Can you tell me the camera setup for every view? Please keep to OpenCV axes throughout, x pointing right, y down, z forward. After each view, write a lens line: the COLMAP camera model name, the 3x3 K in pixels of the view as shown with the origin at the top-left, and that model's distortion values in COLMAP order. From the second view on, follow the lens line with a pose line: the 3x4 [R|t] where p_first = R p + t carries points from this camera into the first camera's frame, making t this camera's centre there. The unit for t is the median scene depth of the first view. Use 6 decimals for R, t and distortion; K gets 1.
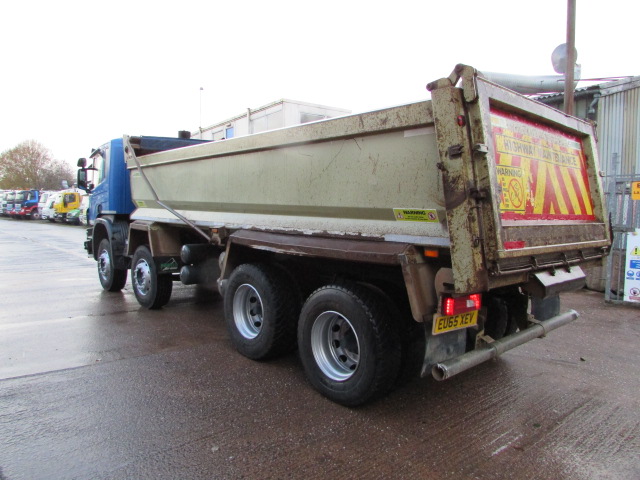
lens RADIAL K [[451.3, 0, 320.0], [0, 451.3, 240.0], [0, 0, 1]] dist [-0.032203, 0.002859]
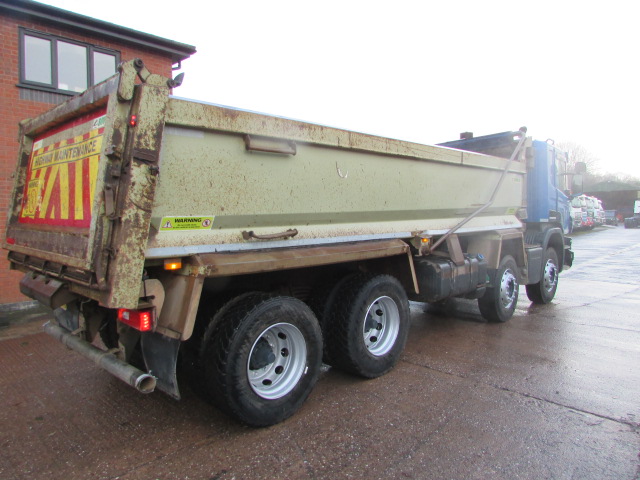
lens RADIAL K [[451.3, 0, 320.0], [0, 451.3, 240.0], [0, 0, 1]] dist [-0.032203, 0.002859]
pose [[0.073607, 0.047186, -0.996170, 1.606348], [-0.065378, 0.996960, 0.042392, -0.095988], [0.995142, 0.062008, 0.076469, 1.600790]]
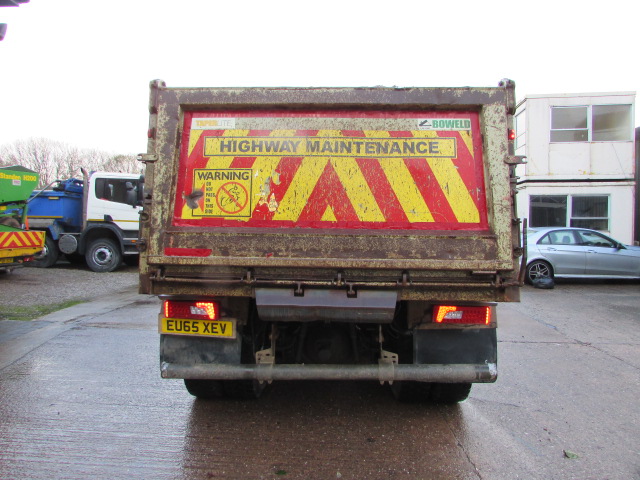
lens RADIAL K [[451.3, 0, 320.0], [0, 451.3, 240.0], [0, 0, 1]] dist [-0.032203, 0.002859]
pose [[0.710376, 0.027611, -0.703280, 1.152132], [-0.046007, 0.998915, -0.007253, -0.018883], [0.702317, 0.037508, 0.710876, 0.452569]]
